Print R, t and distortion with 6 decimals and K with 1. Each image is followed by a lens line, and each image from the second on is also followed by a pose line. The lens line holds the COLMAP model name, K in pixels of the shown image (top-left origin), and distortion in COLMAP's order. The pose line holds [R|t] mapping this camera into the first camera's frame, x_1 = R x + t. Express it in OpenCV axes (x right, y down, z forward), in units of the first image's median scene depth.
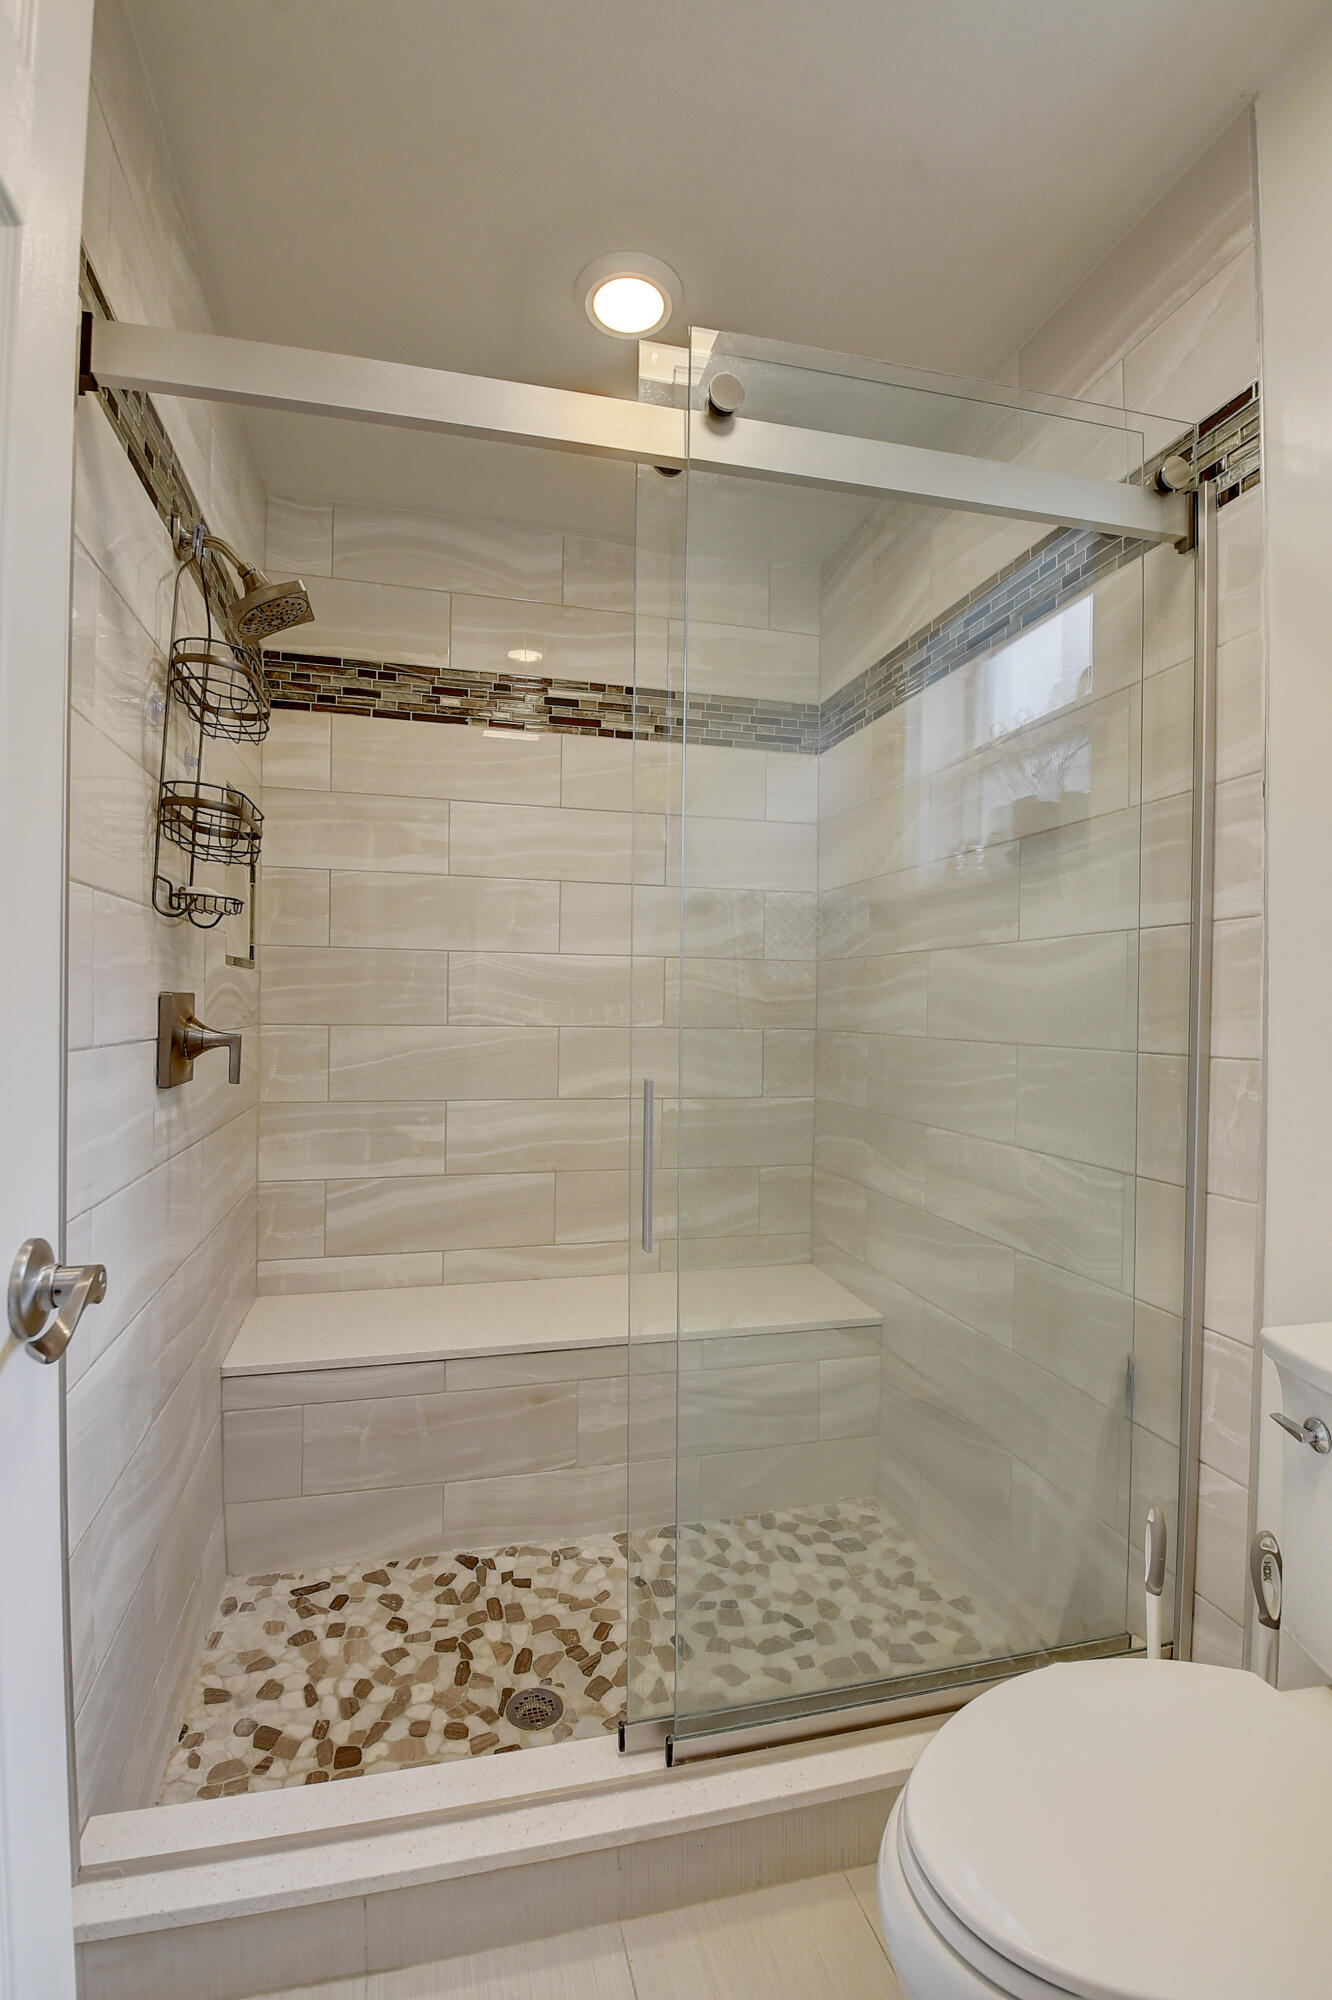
lens RADIAL K [[875.0, 0, 669.2], [0, 875.0, 1006.4], [0, 0, 1]] dist [-0.014965, -0.009393]
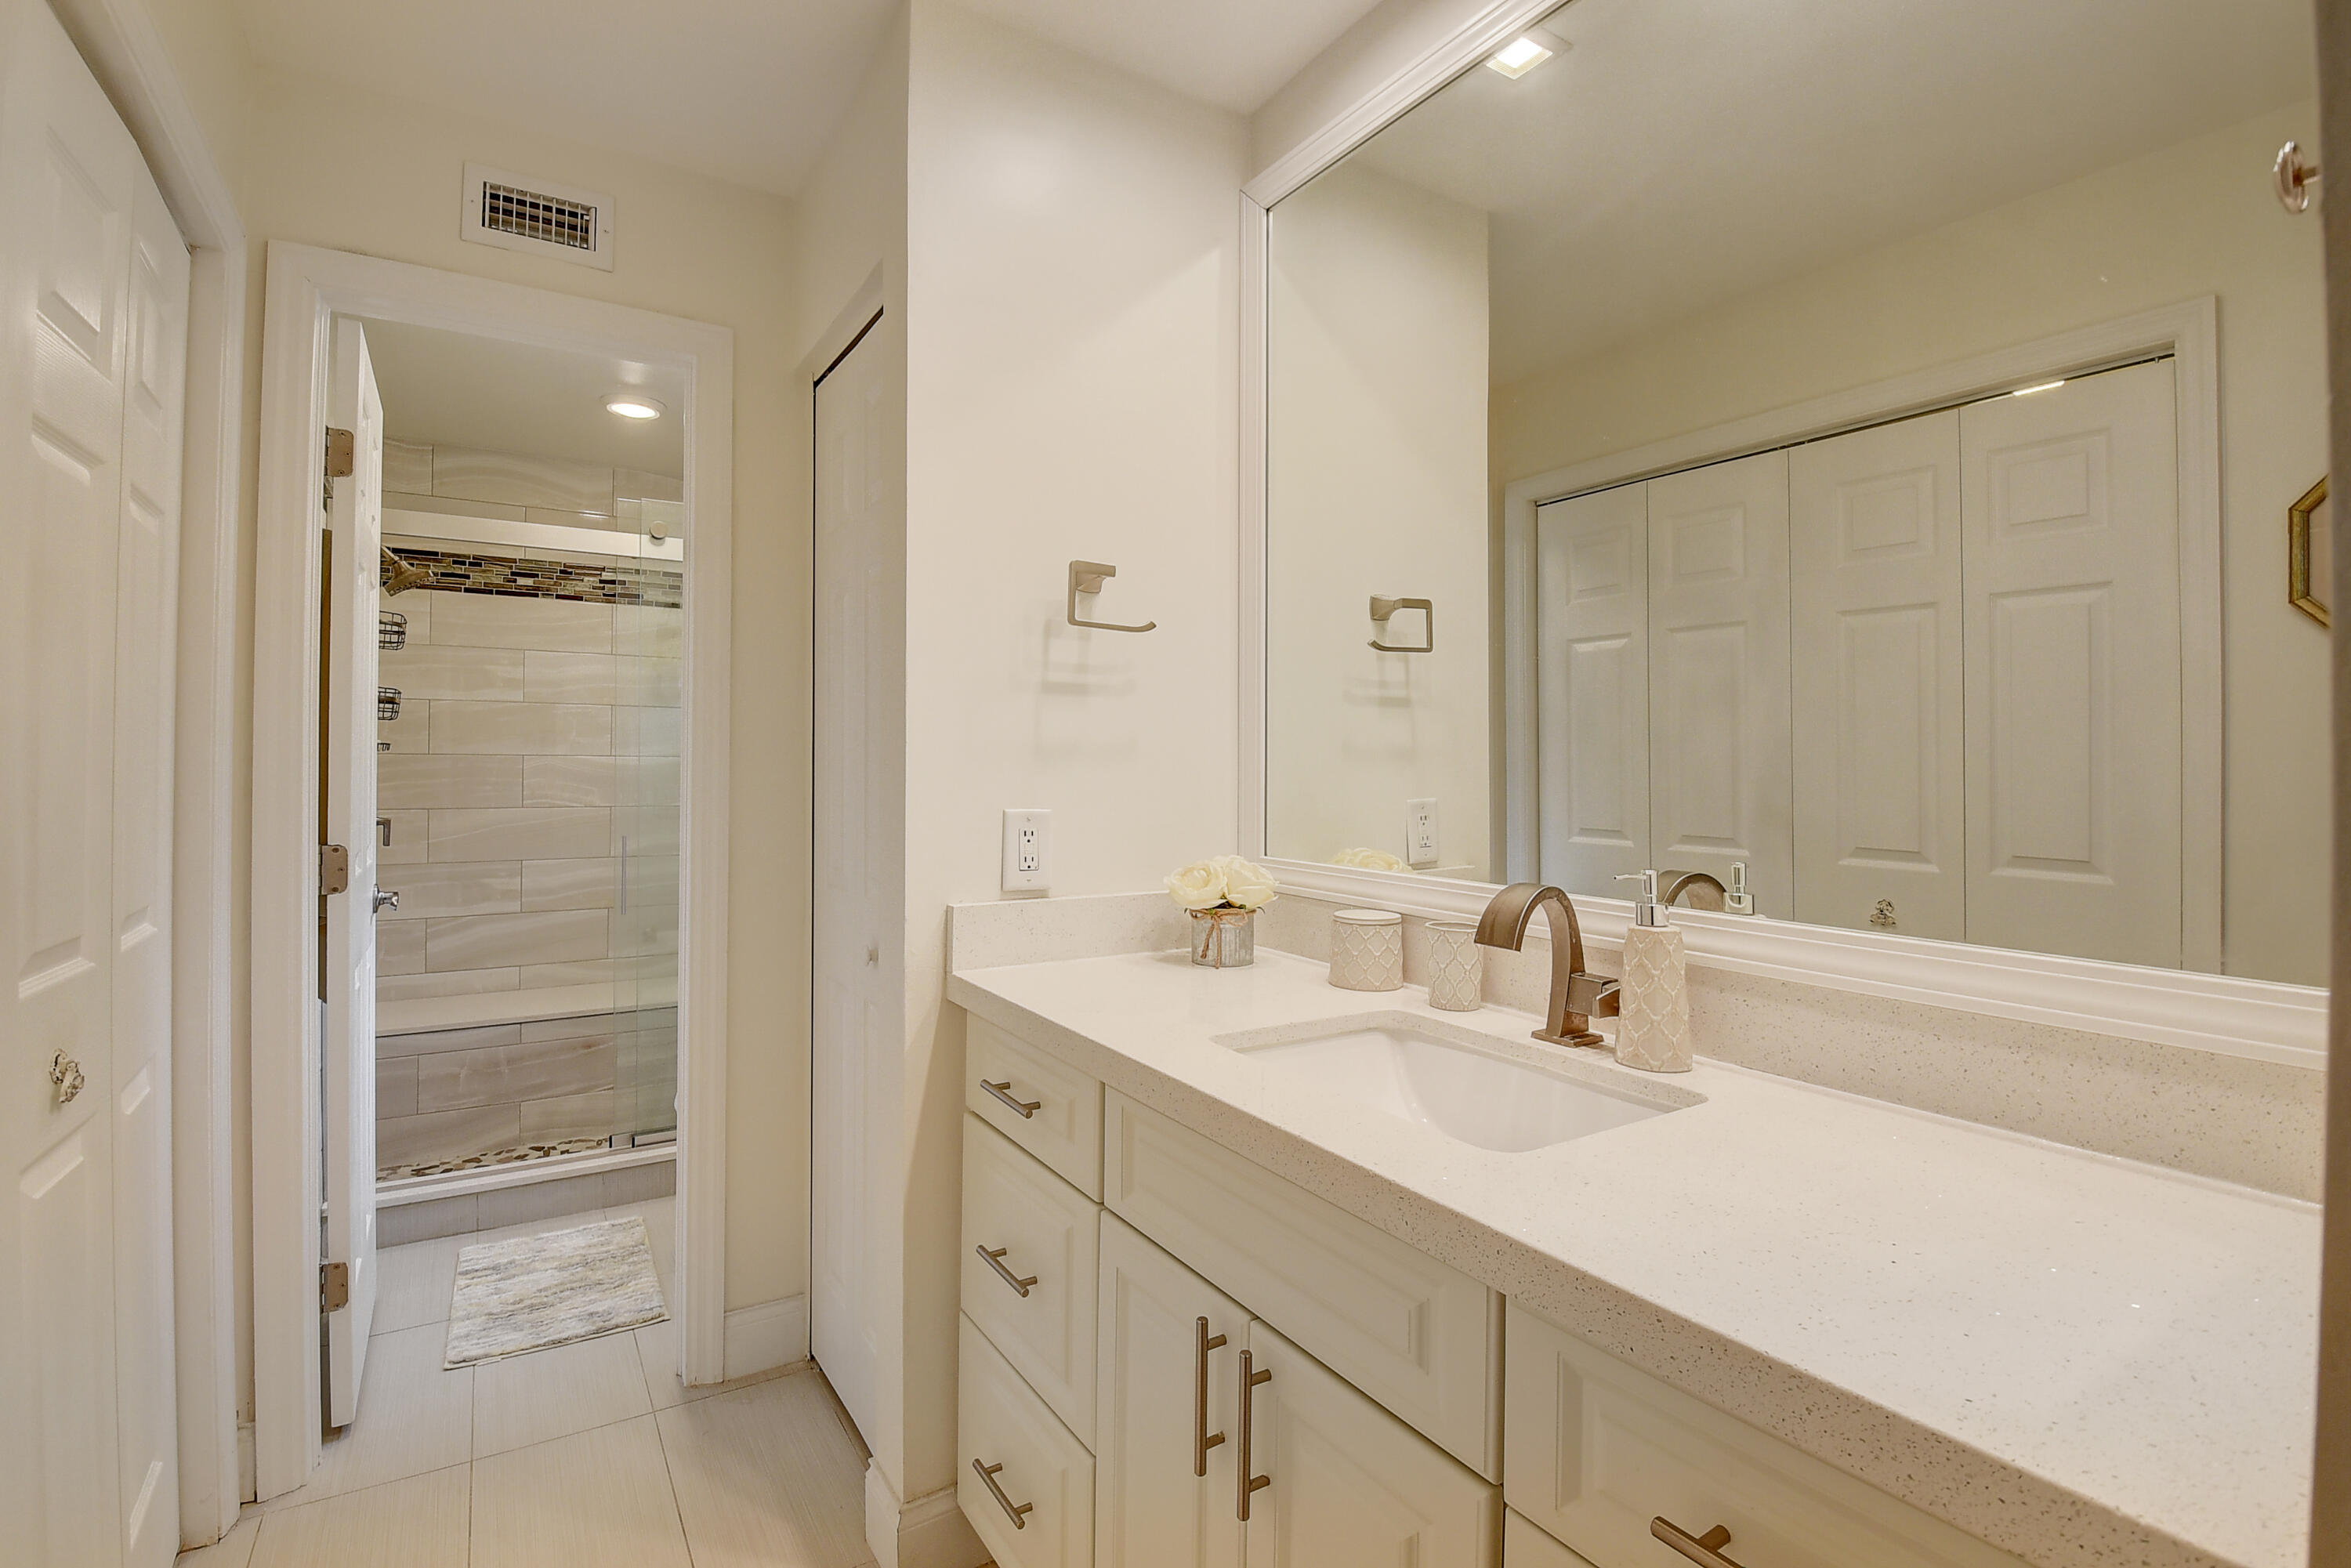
lens RADIAL K [[1028.5, 0, 1165.4], [0, 1028.5, 769.2], [0, 0, 1]] dist [-0.014965, -0.009393]
pose [[0.953276, 0.000054, 0.302102, 0.248971], [-0.000594, 0.999998, 0.001693, -0.046041], [-0.302101, -0.001794, 0.953274, -0.928597]]
